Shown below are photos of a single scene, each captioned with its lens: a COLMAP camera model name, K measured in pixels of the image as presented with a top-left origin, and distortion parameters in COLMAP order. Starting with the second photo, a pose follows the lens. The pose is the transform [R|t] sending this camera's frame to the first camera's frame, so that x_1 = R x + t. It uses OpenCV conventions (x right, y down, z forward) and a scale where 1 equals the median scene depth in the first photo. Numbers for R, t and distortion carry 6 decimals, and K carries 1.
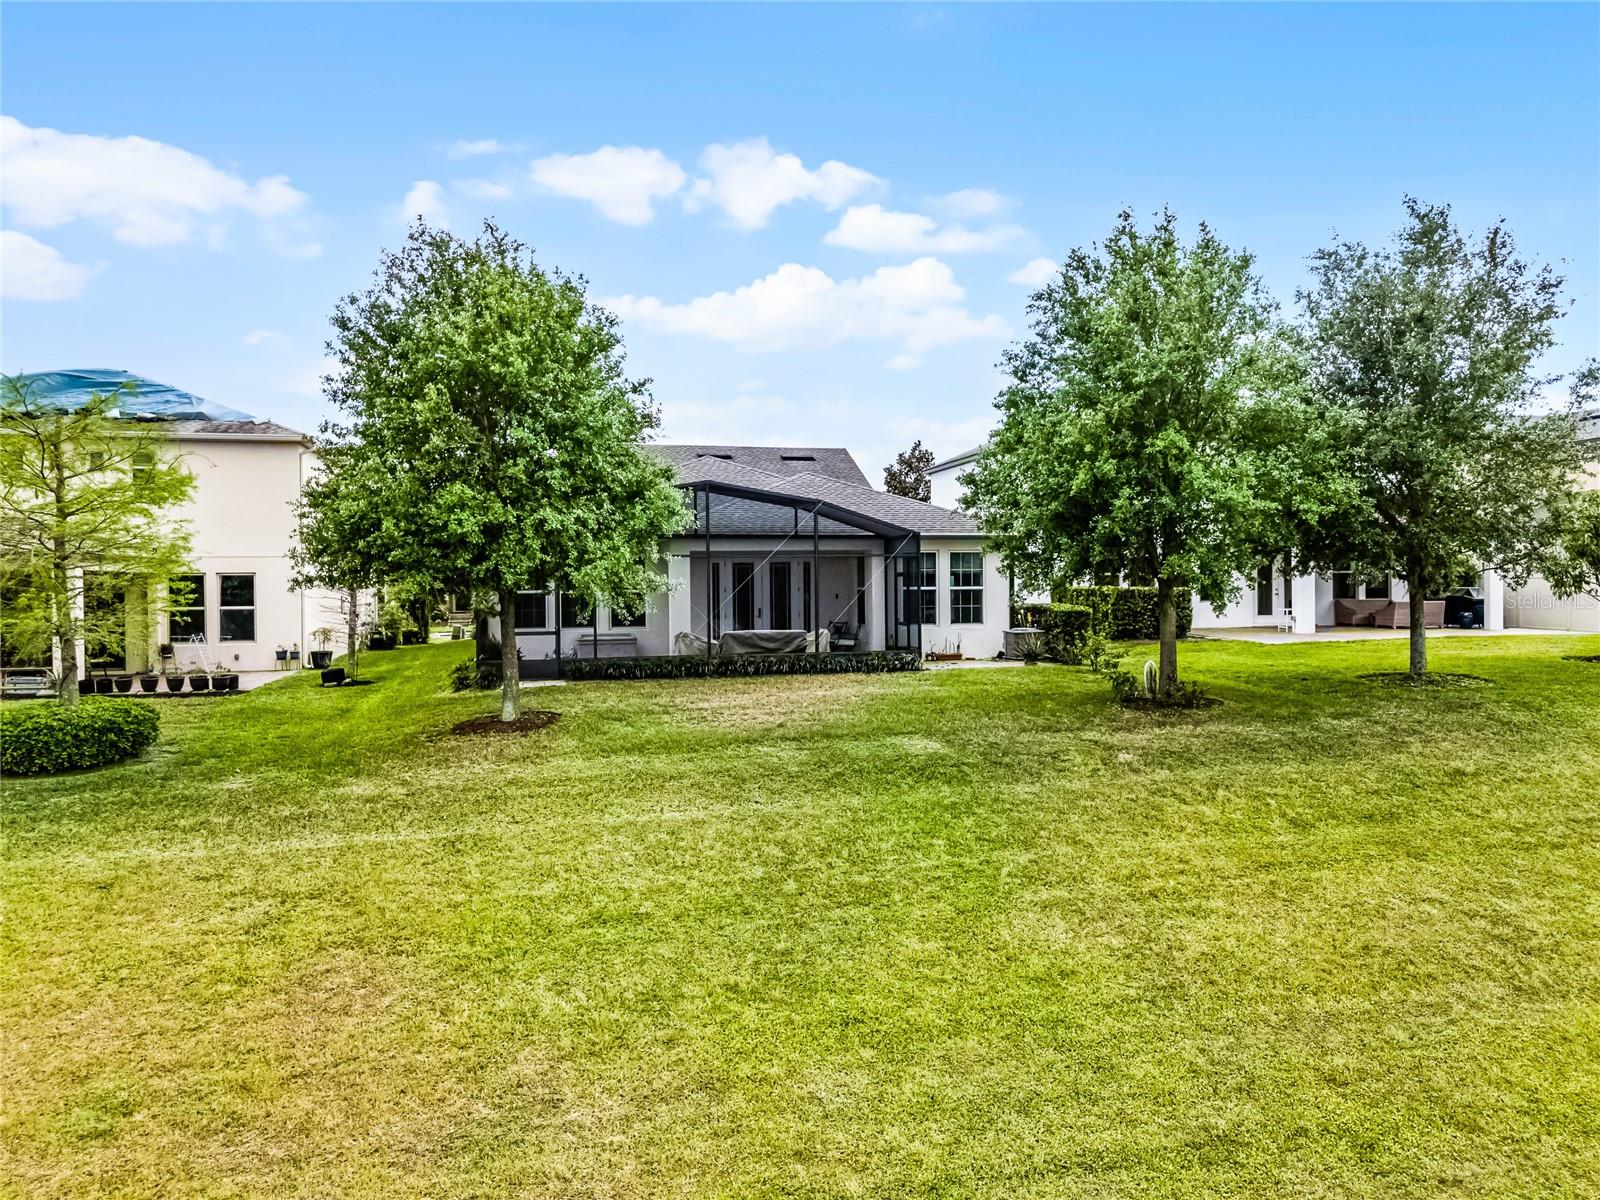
lens RADIAL K [[1173.3, 0, 805.3], [0, 1173.3, 604.3], [0, 0, 1]] dist [0.075588, -0.075751]
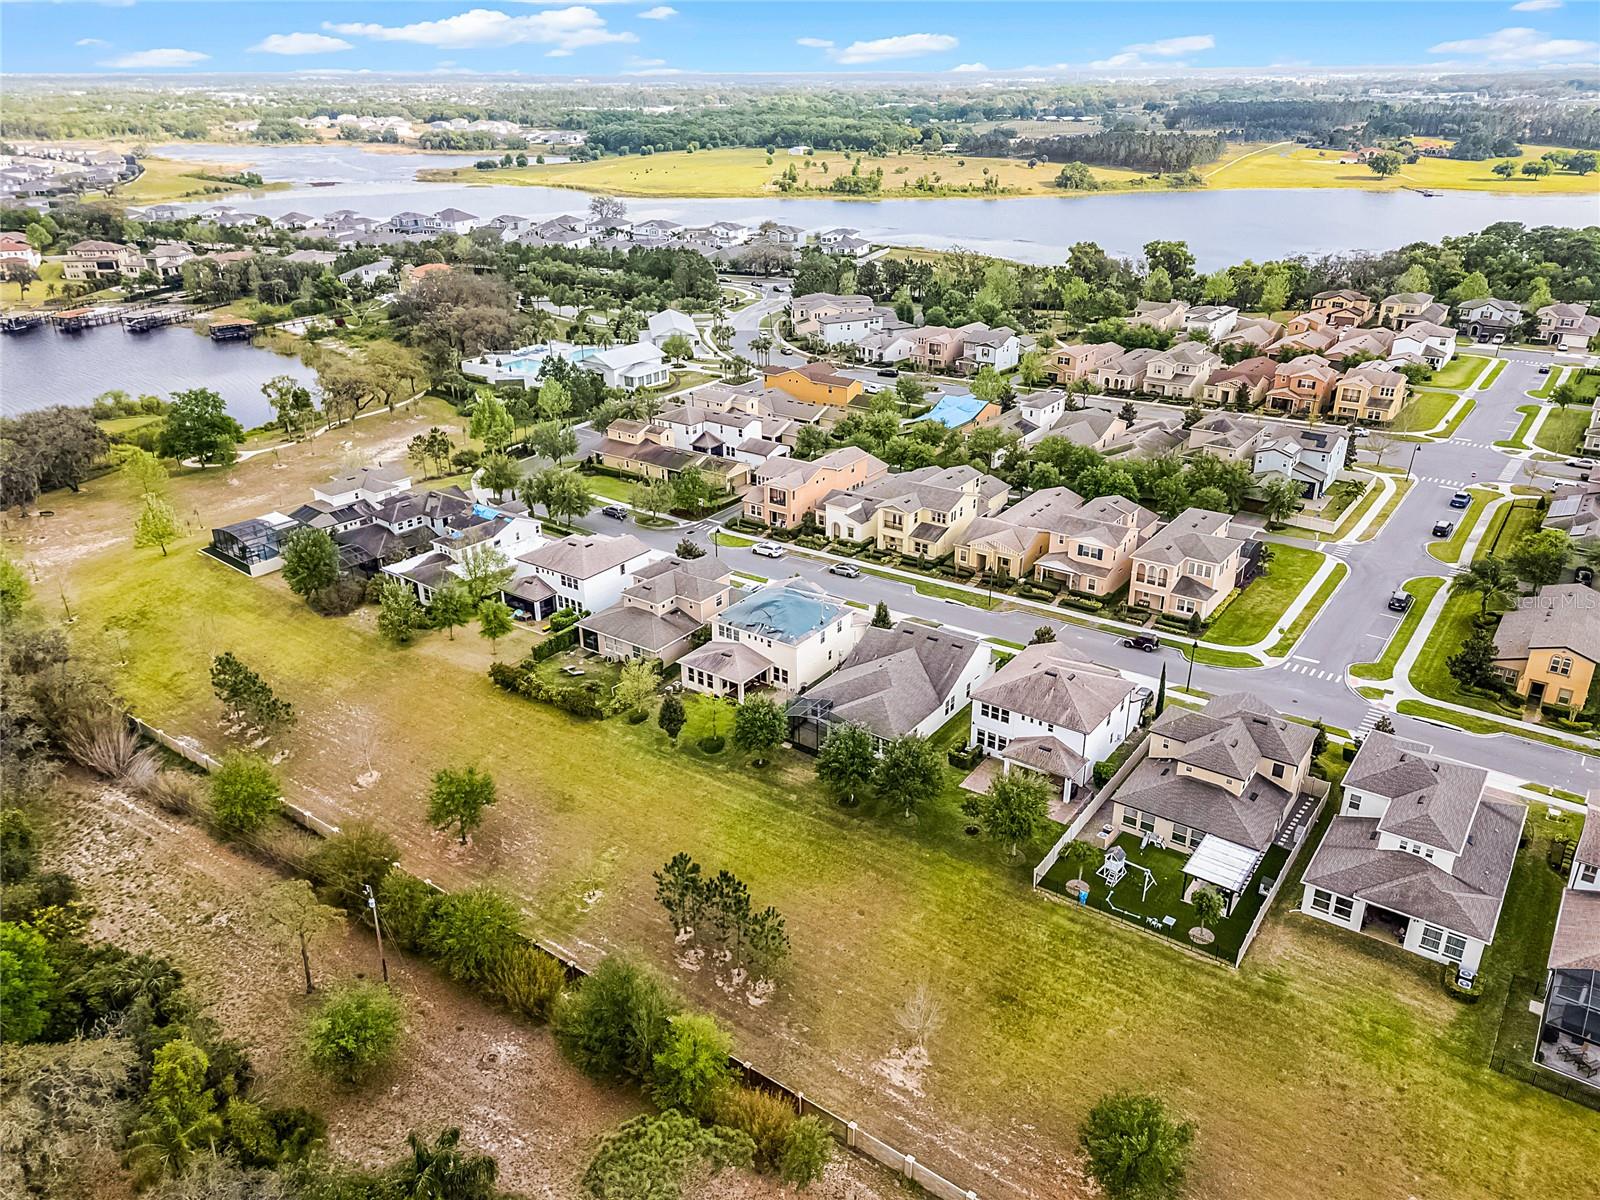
lens RADIAL K [[1173.3, 0, 784.6], [0, 1173.3, 595.6], [0, 0, 1]] dist [0.075588, -0.075751]
pose [[0.656809, 0.309877, -0.687443, 5.144684], [-0.005843, 0.913724, 0.406294, -4.350663], [0.754034, -0.262841, 0.601953, -3.256467]]
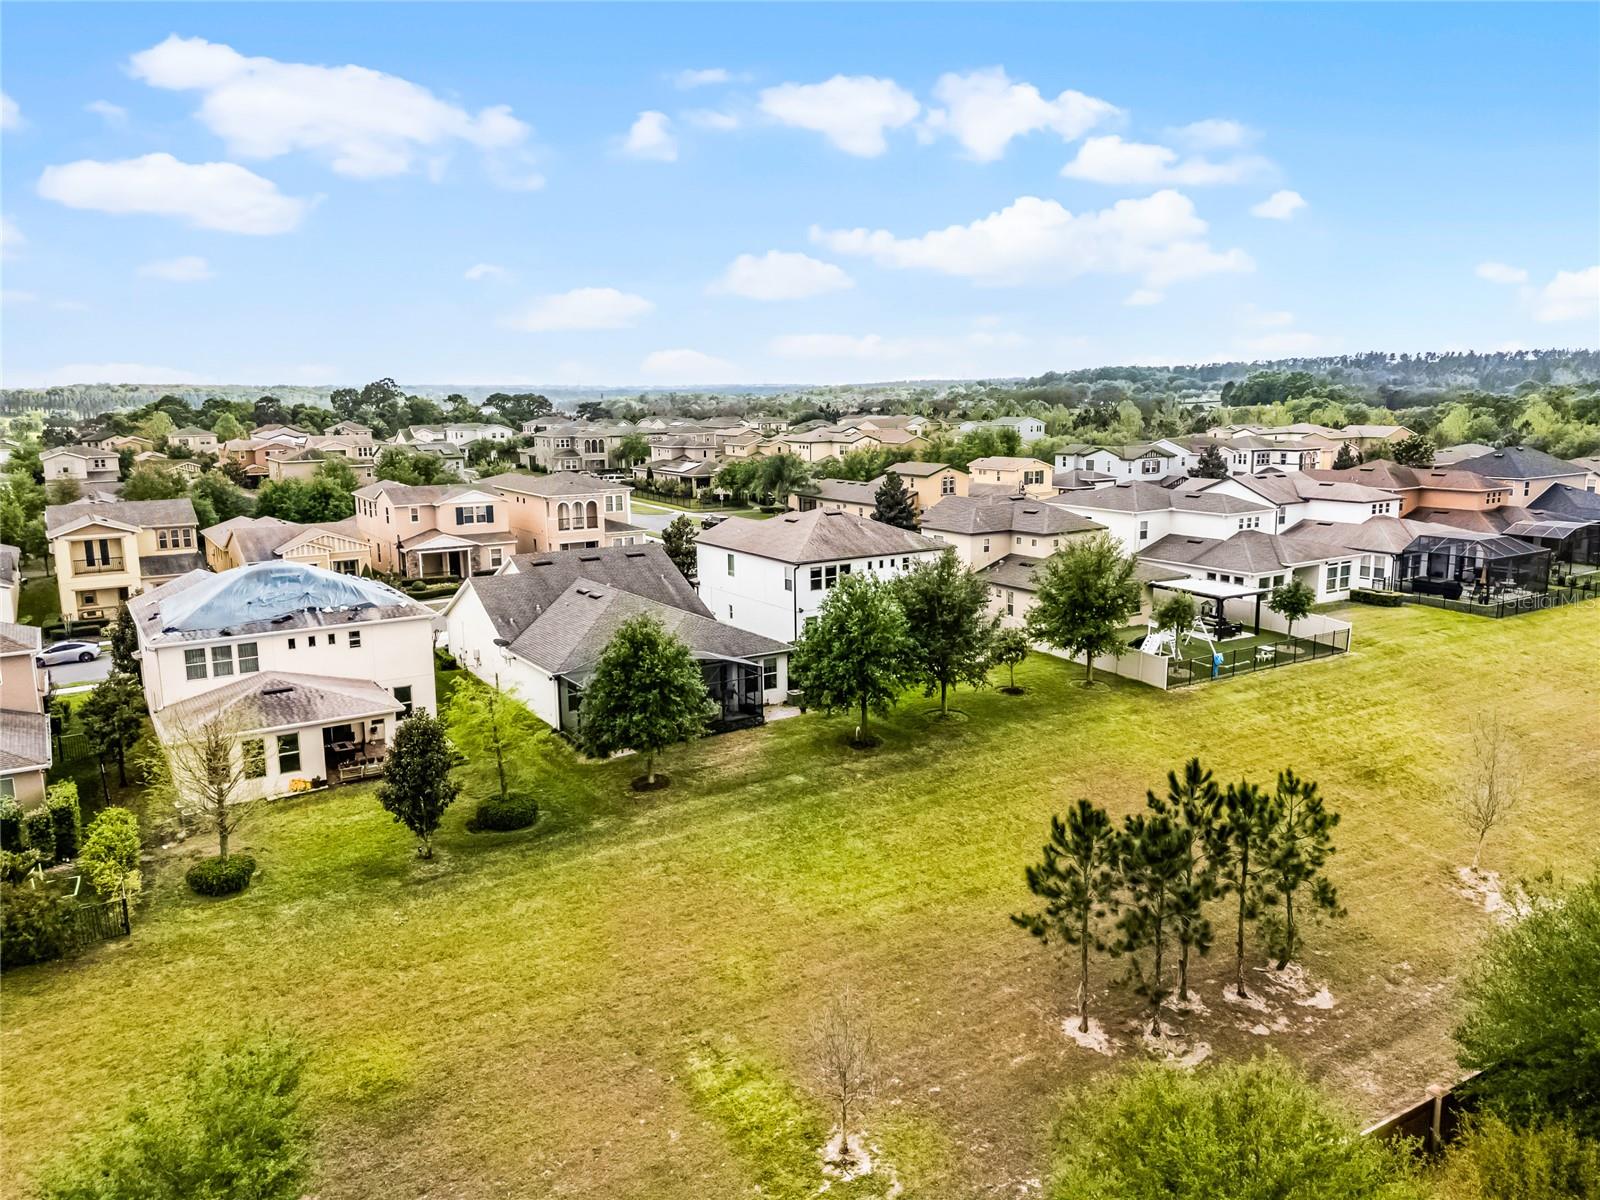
lens RADIAL K [[1173.3, 0, 803.8], [0, 1173.3, 605.1], [0, 0, 1]] dist [0.075588, -0.075751]
pose [[0.941371, -0.061185, 0.331778, -1.071078], [0.005200, 0.985932, 0.167067, -1.027968], [-0.337332, -0.155547, 0.928446, -2.172430]]
